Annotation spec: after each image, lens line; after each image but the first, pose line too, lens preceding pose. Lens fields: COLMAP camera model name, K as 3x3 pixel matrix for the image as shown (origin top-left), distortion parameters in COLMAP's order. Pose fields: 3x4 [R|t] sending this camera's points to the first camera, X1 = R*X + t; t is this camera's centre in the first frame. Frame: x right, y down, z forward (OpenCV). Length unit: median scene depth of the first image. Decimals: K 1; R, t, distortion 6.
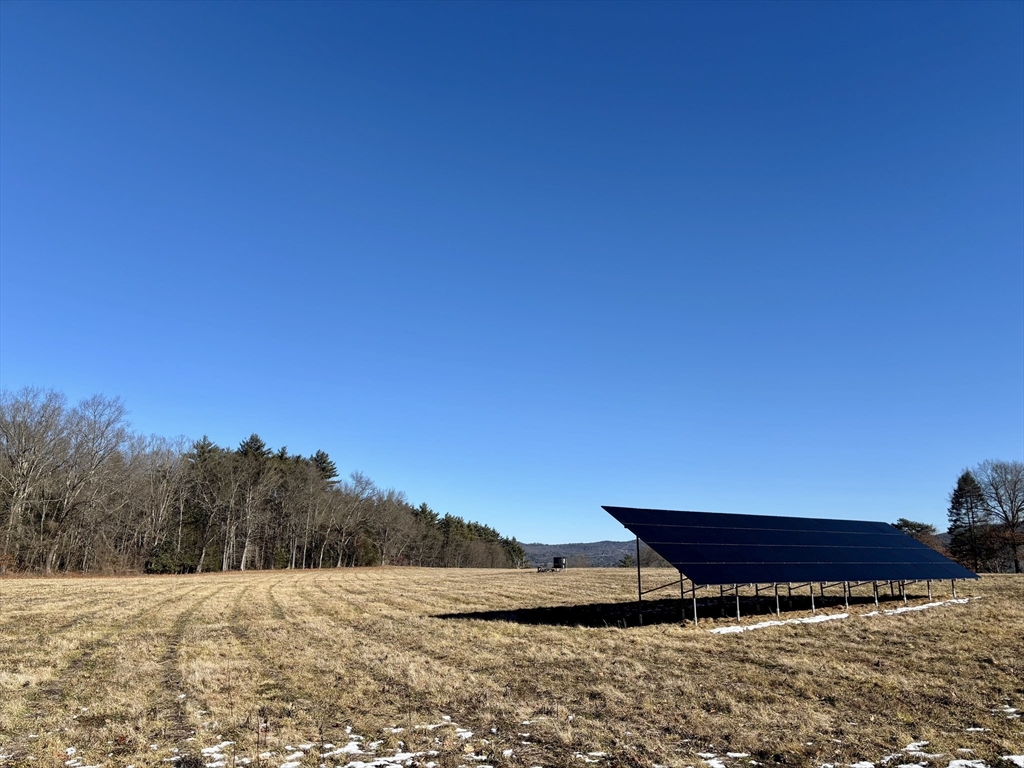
lens RADIAL K [[768.0, 0, 509.4], [0, 768.0, 377.9], [0, 0, 1]] dist [0.035701, -0.037863]
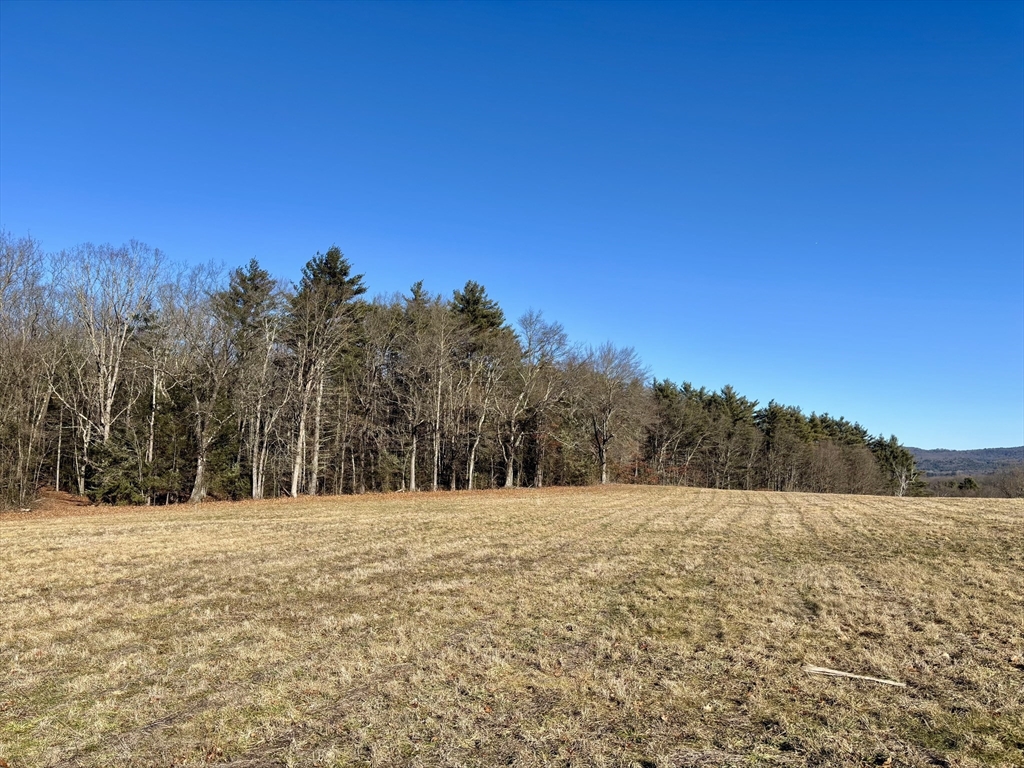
lens RADIAL K [[768.0, 0, 515.1], [0, 768.0, 392.9], [0, 0, 1]] dist [0.035701, -0.037863]
pose [[0.892607, -0.050538, -0.447993, 0.019084], [0.109940, 0.988099, 0.107583, 0.076615], [0.437225, -0.145282, 0.887540, 0.331699]]
